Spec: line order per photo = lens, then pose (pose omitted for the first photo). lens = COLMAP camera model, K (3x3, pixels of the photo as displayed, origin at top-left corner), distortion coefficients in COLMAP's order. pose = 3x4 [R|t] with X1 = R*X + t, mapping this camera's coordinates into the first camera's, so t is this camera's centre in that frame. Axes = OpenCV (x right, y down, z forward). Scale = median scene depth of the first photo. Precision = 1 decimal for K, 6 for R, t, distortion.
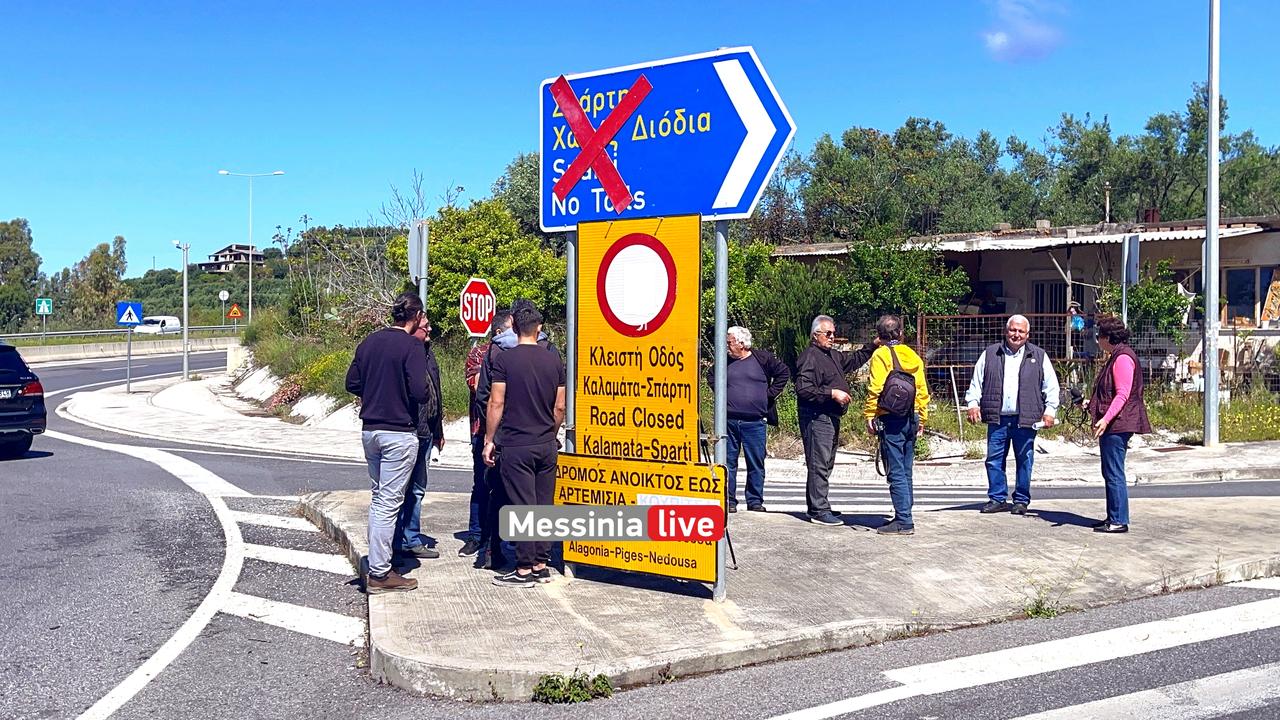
lens RADIAL K [[1372.2, 0, 650.9], [0, 1372.2, 358.7], [0, 0, 1]] dist [0.102340, -0.173768]
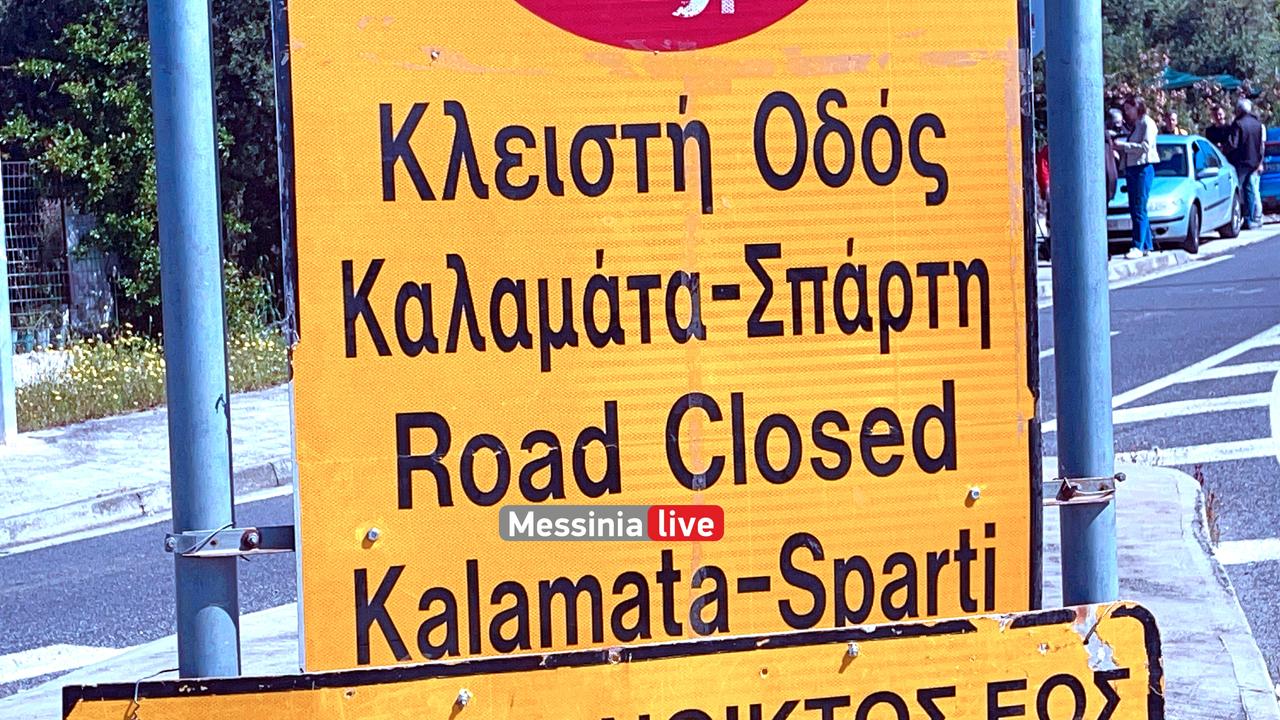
lens RADIAL K [[2576.3, 0, 646.7], [0, 2576.3, 362.4], [0, 0, 1]] dist [0.182104, -0.599861]
pose [[0.557560, -0.069473, 0.827224, -0.321563], [0.047820, 0.997525, 0.051544, 0.010128], [-0.828758, 0.010819, 0.559502, 0.764573]]
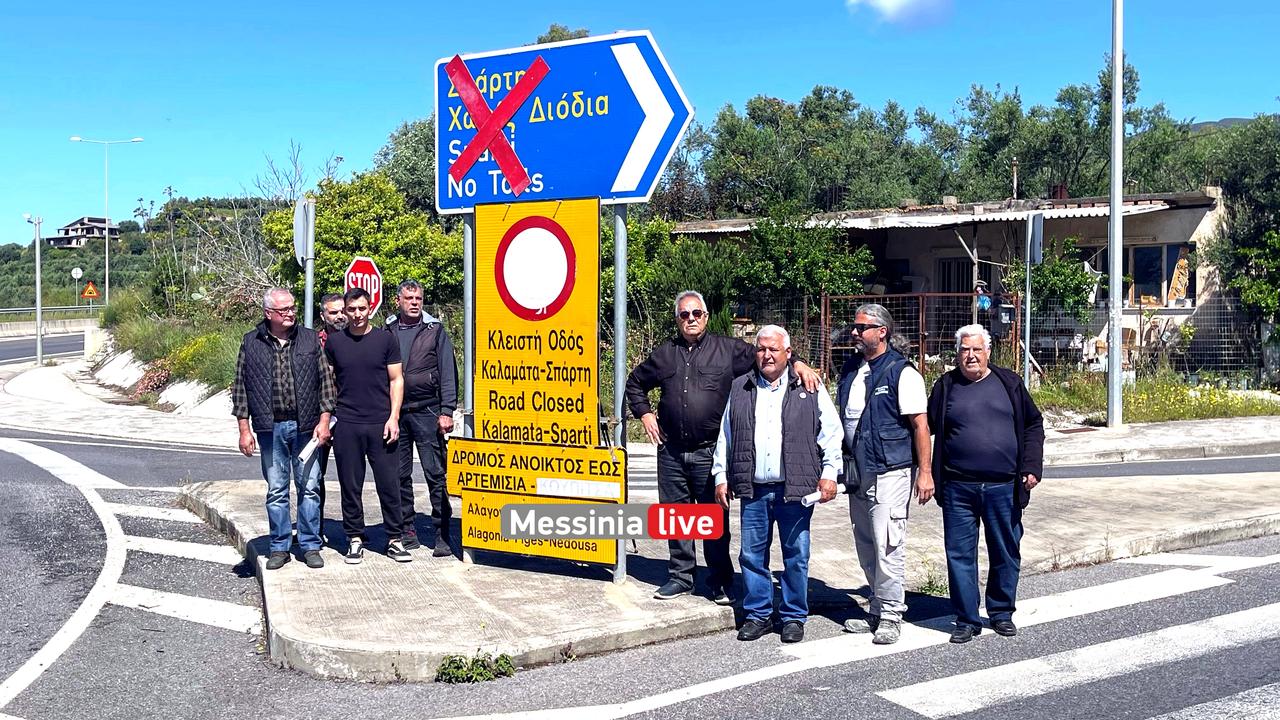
lens RADIAL K [[1469.8, 0, 640.5], [0, 1469.8, 364.1], [0, 0, 1]] dist [0.133896, -0.299138]
pose [[0.997869, -0.005310, 0.065031, -0.003897], [0.004244, 0.999855, 0.016514, -0.001616], [-0.065109, -0.016203, 0.997747, -0.067607]]
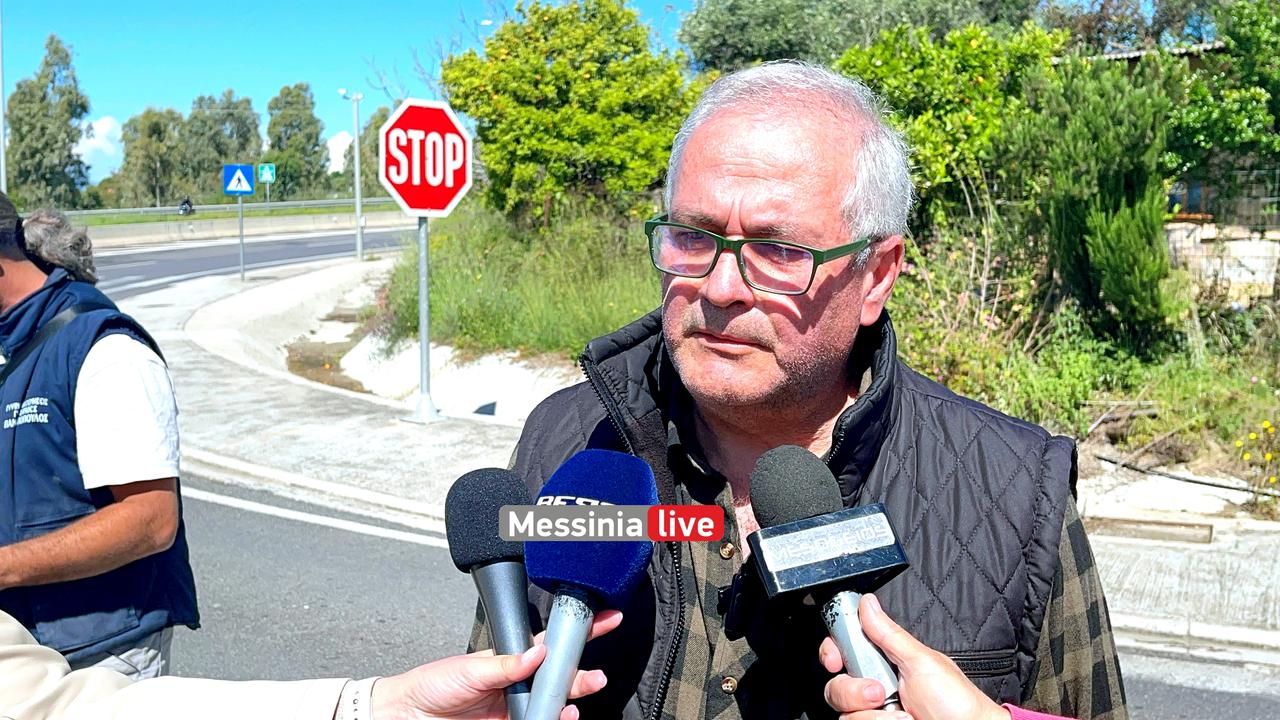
lens RADIAL K [[1370.9, 0, 638.9], [0, 1370.9, 362.6], [0, 0, 1]] dist [0.048116, -0.093030]
pose [[0.966956, 0.026699, -0.253543, 0.183409], [-0.001261, 0.994990, 0.099968, -0.029952], [0.254942, -0.096345, 0.962145, 1.191961]]
